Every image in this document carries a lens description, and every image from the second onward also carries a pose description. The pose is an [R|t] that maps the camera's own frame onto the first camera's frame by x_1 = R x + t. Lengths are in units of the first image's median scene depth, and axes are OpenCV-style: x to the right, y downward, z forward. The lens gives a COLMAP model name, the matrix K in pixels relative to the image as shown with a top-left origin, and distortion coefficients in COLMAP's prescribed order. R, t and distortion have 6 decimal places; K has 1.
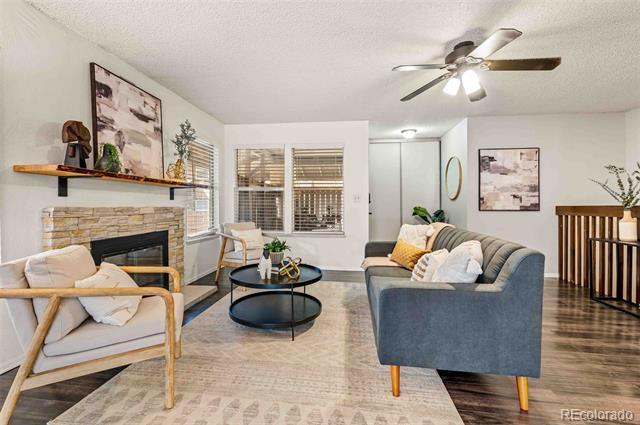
lens RADIAL K [[277.9, 0, 318.3], [0, 277.9, 202.6], [0, 0, 1]] dist [-0.001471, -0.000977]
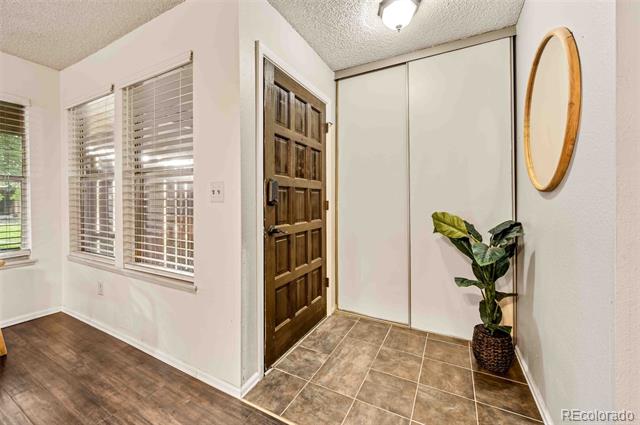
lens RADIAL K [[245.4, 0, 319.0], [0, 245.4, 202.0], [0, 0, 1]] dist [0.000633, 0.000102]
pose [[0.940633, -0.002202, -0.339419, 0.544783], [0.003929, 0.999983, 0.004402, -0.003949], [0.339403, -0.005474, 0.940625, 1.078876]]
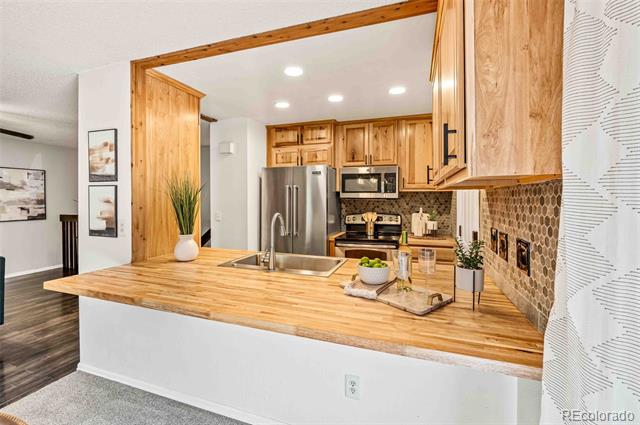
lens RADIAL K [[277.9, 0, 318.3], [0, 277.9, 202.6], [0, 0, 1]] dist [-0.001471, -0.000977]
pose [[0.207452, -0.016346, 0.978109, -0.262126], [-0.010450, 0.999766, 0.018924, -0.111554], [-0.978189, -0.014147, 0.207233, -0.662522]]
